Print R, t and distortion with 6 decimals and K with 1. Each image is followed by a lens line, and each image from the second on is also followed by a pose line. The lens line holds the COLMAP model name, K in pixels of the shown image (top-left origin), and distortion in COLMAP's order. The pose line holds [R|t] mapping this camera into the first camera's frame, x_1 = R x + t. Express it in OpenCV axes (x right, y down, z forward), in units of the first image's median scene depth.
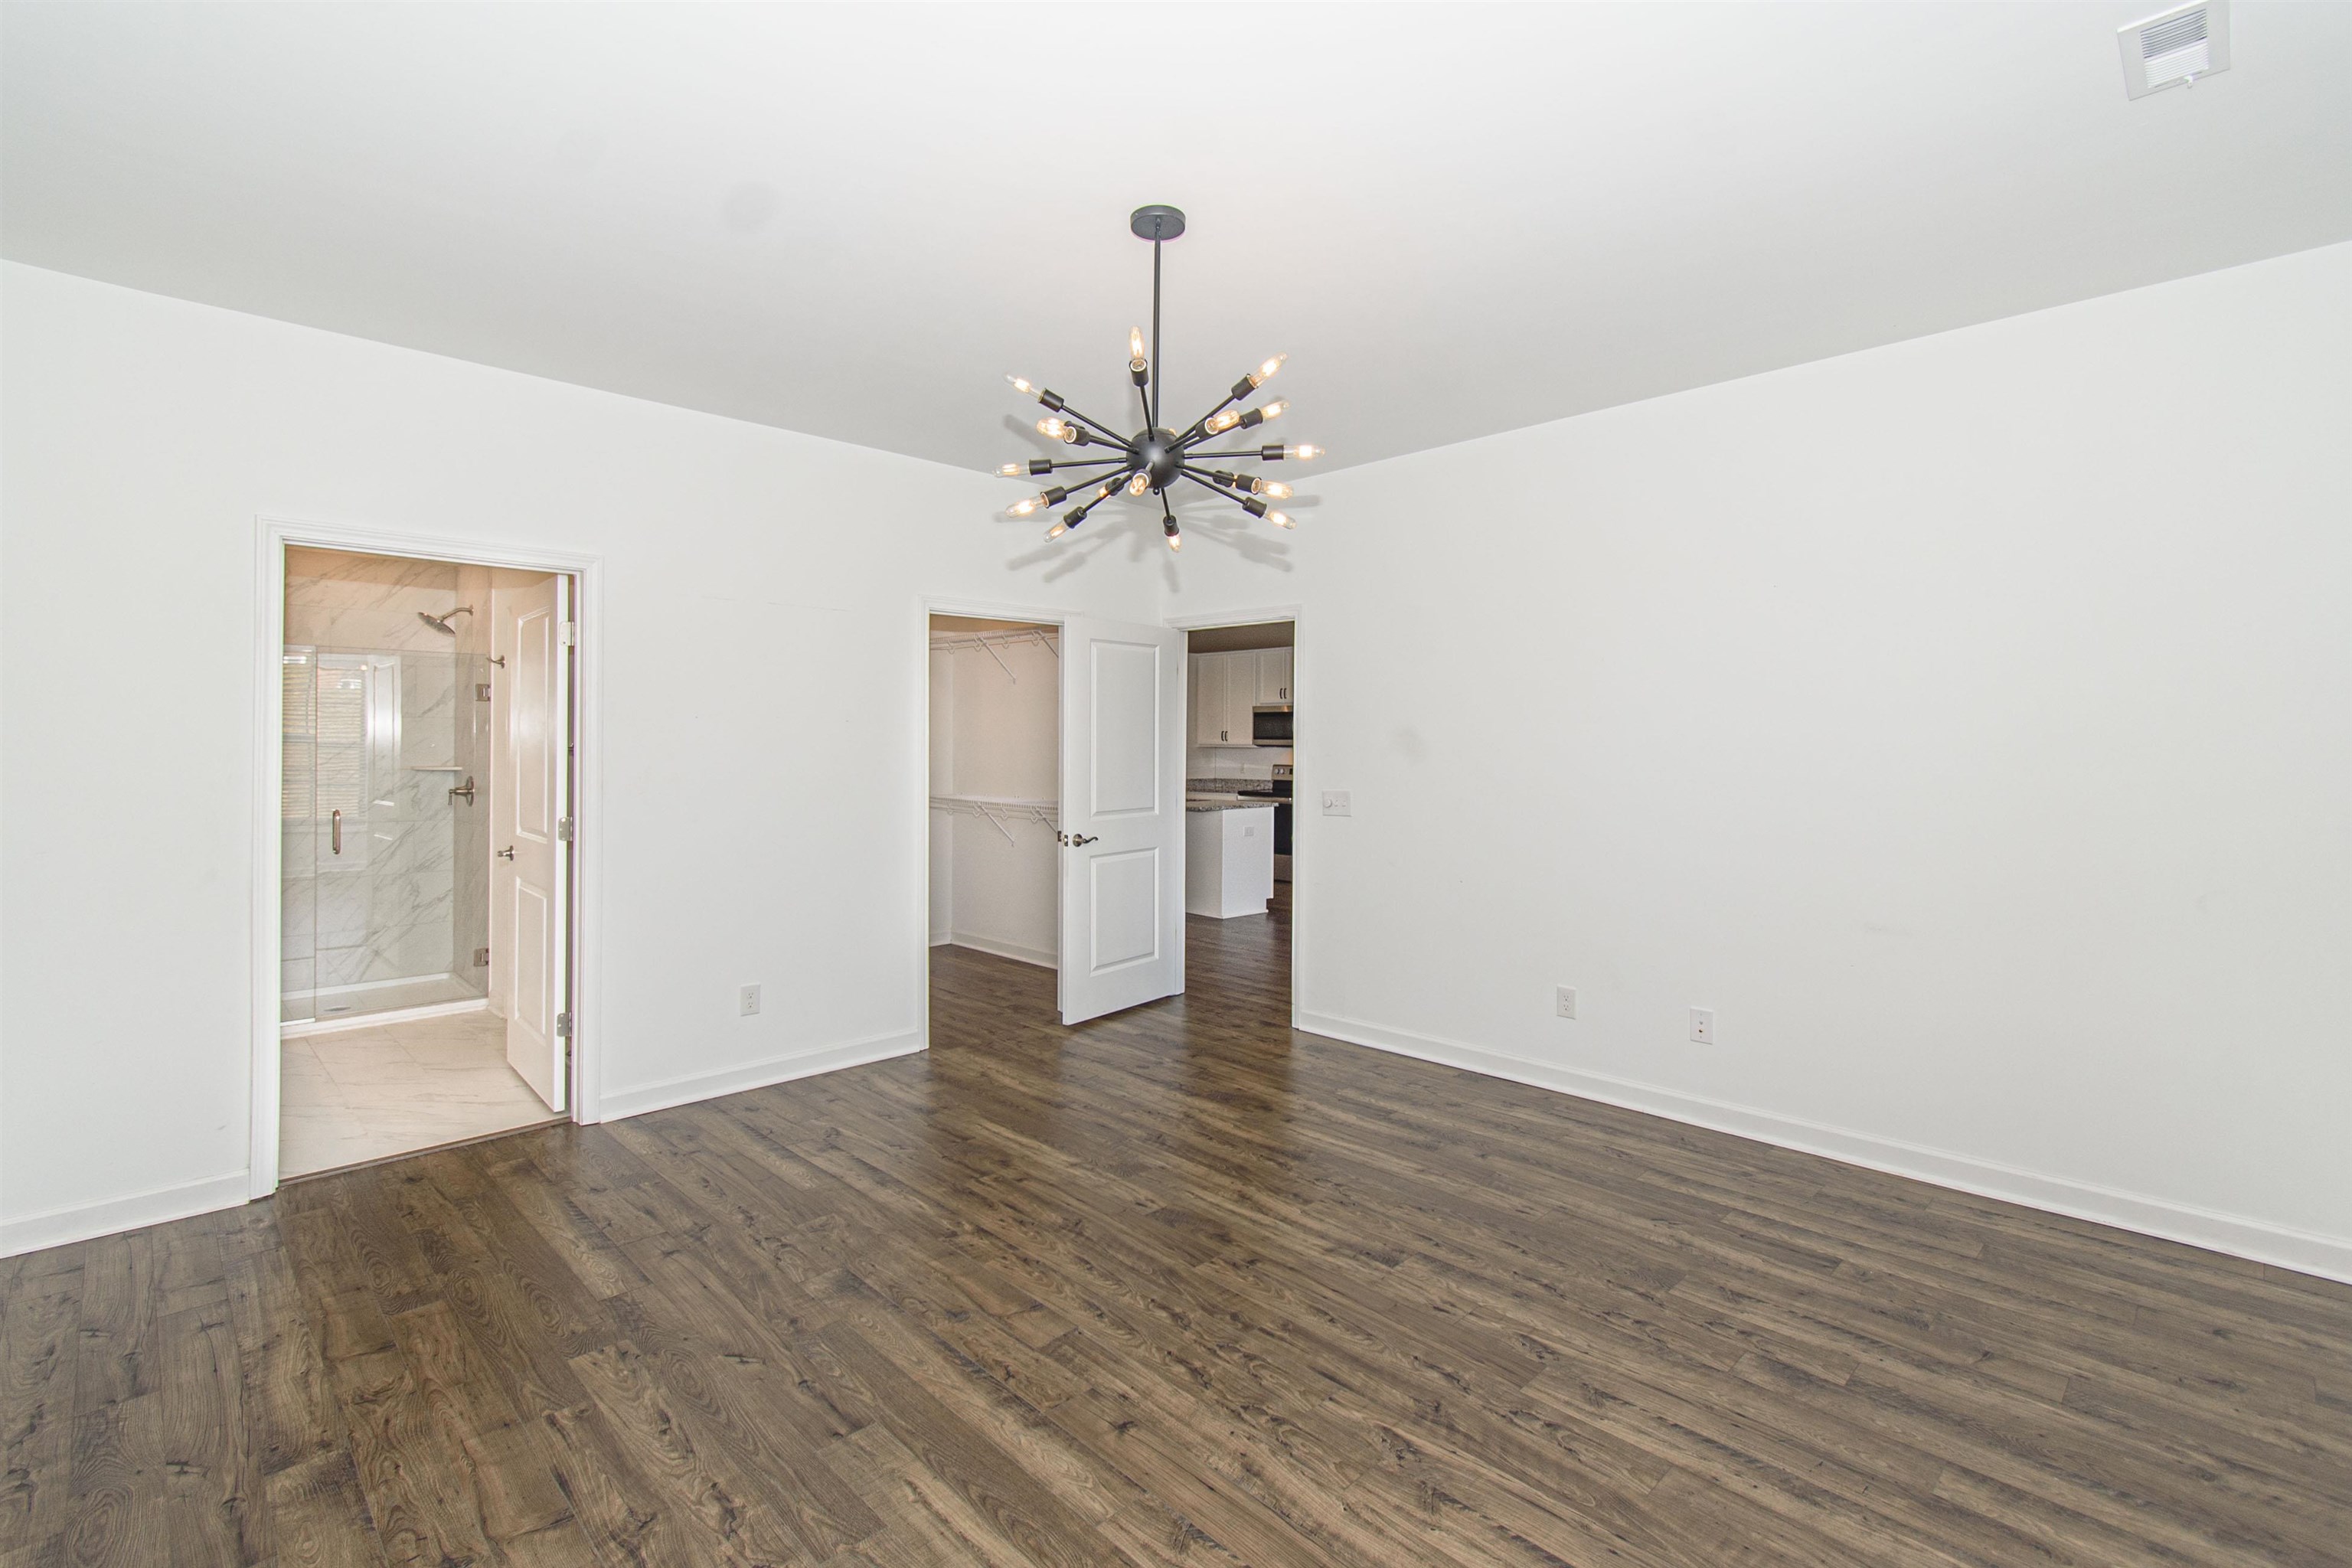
lens RADIAL K [[1055.6, 0, 1178.8], [0, 1055.6, 762.8], [0, 0, 1]] dist [0.003713, -0.002008]
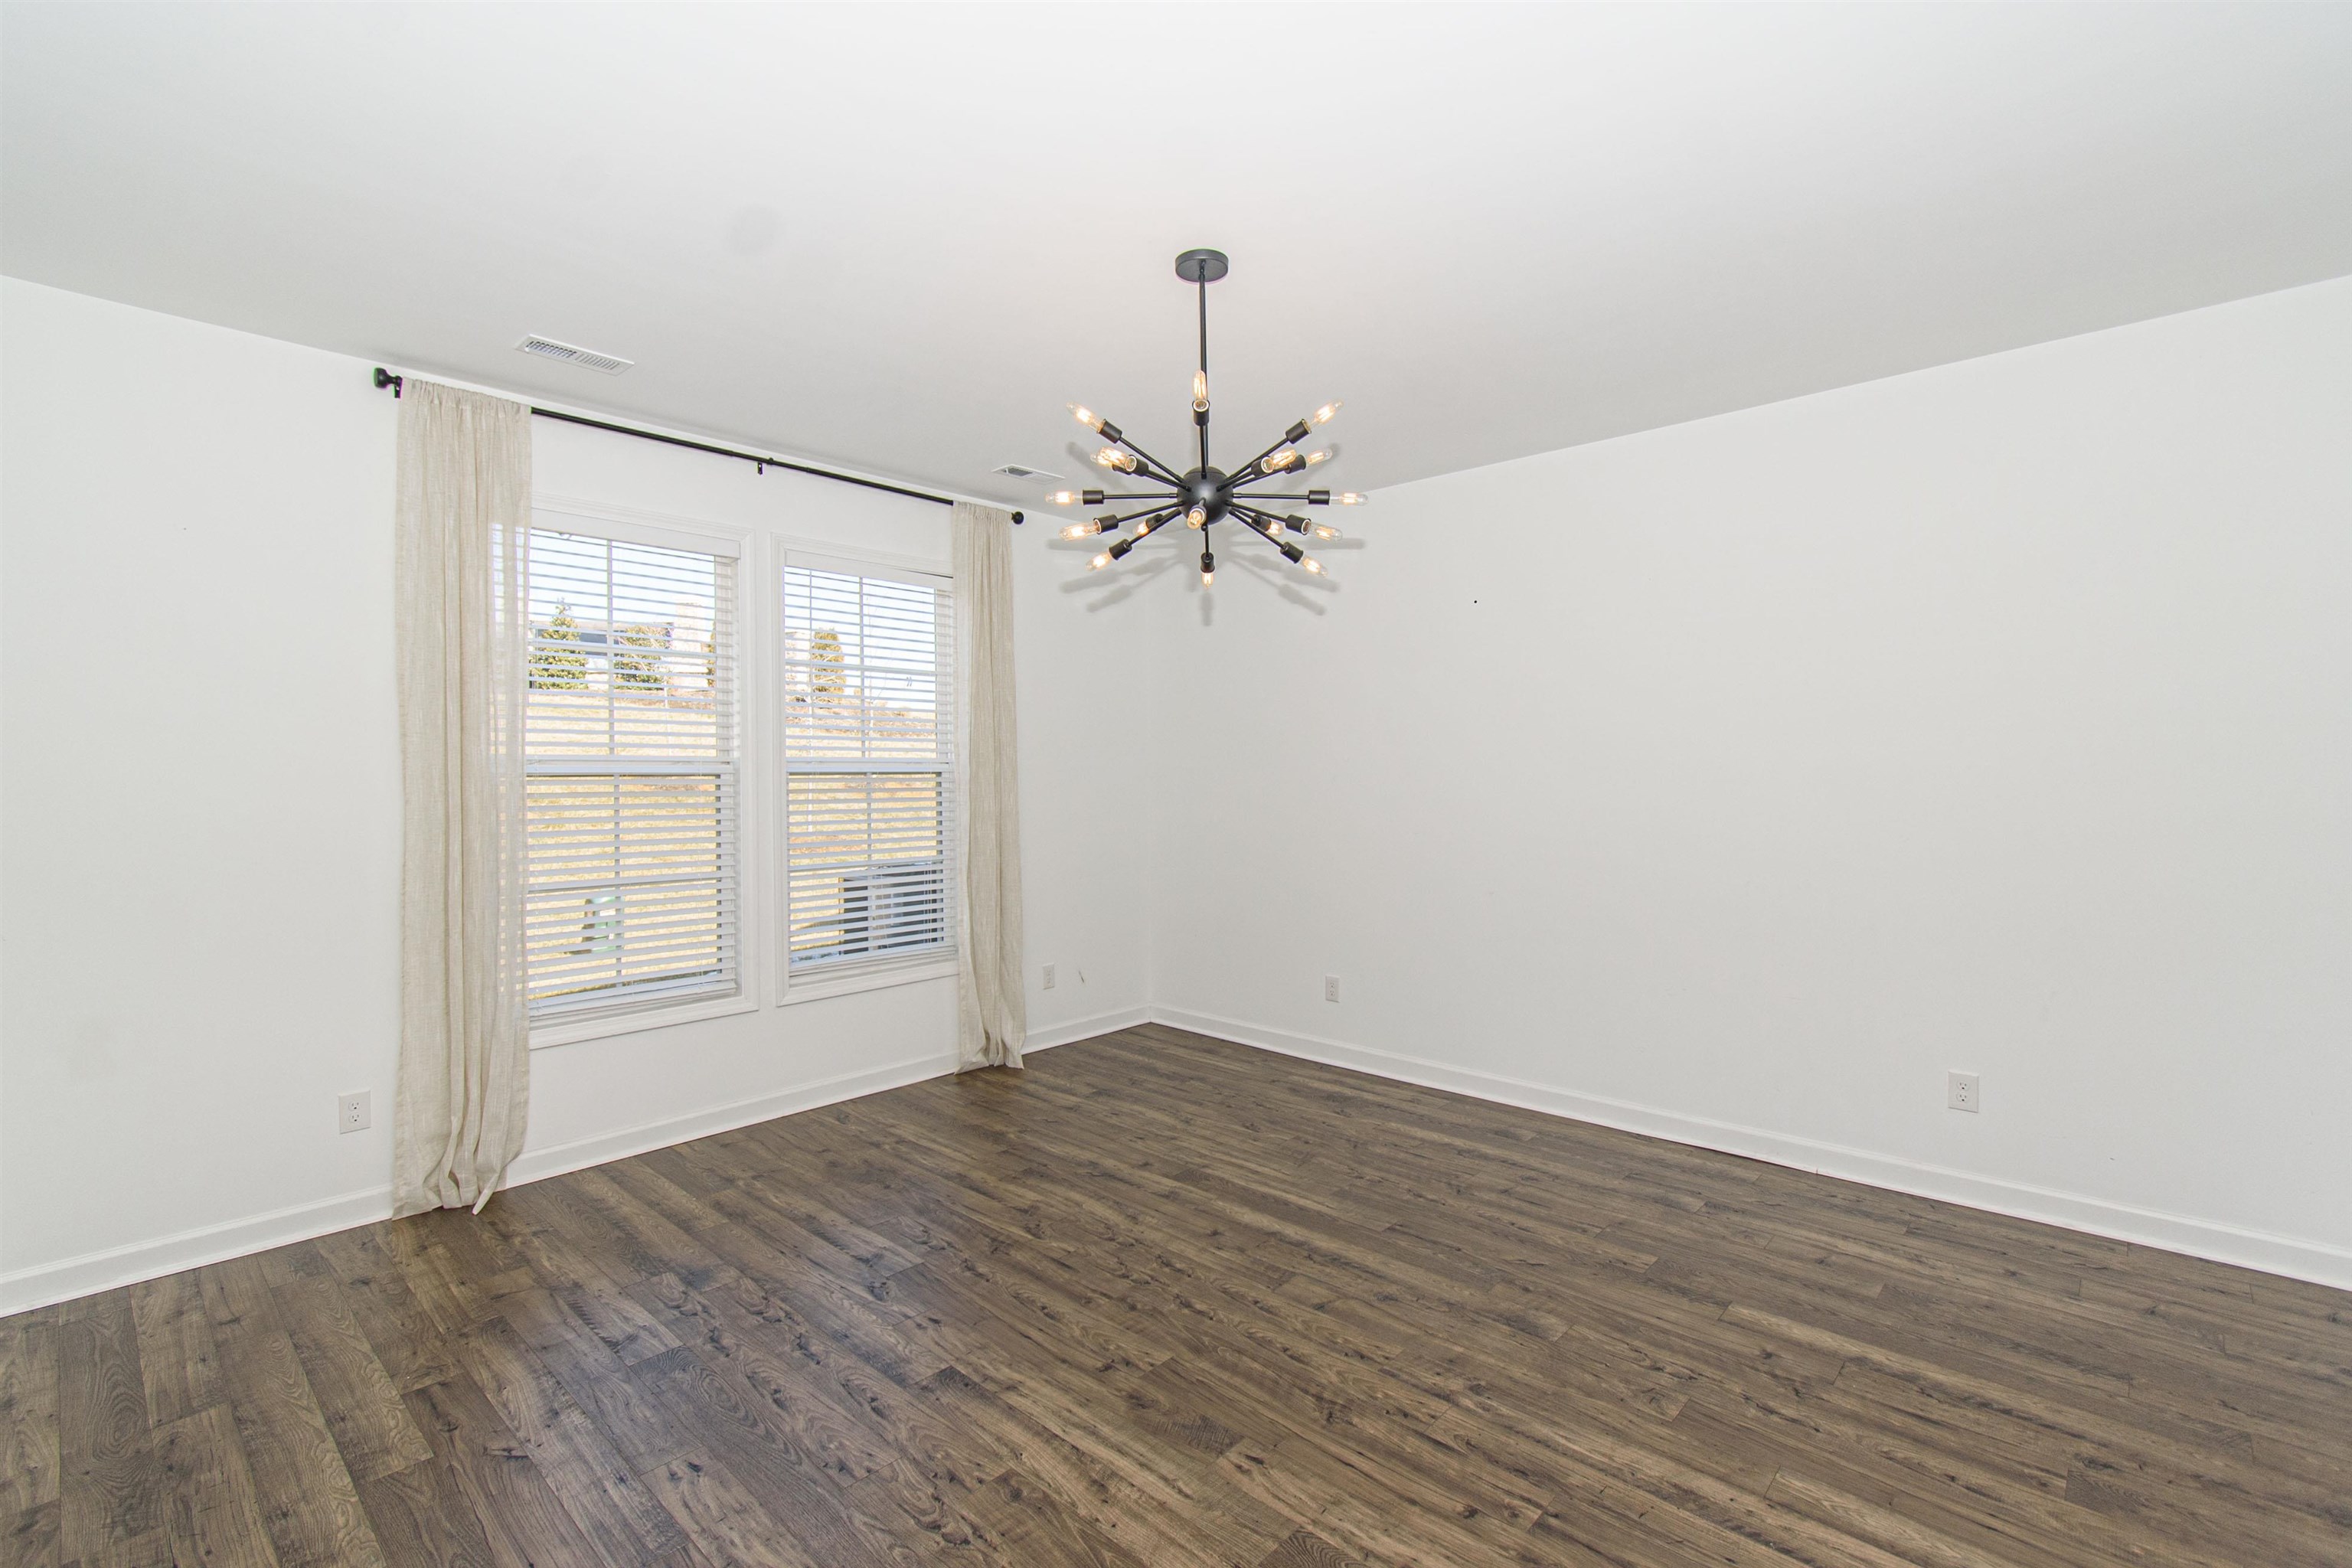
lens RADIAL K [[1055.6, 0, 1192.1], [0, 1055.6, 788.6], [0, 0, 1]] dist [0.003713, -0.002008]
pose [[-0.998457, 0.004466, -0.055345, 0.047545], [0.002607, 0.999431, 0.033623, -0.040939], [0.055463, 0.033427, -0.997901, 1.967714]]
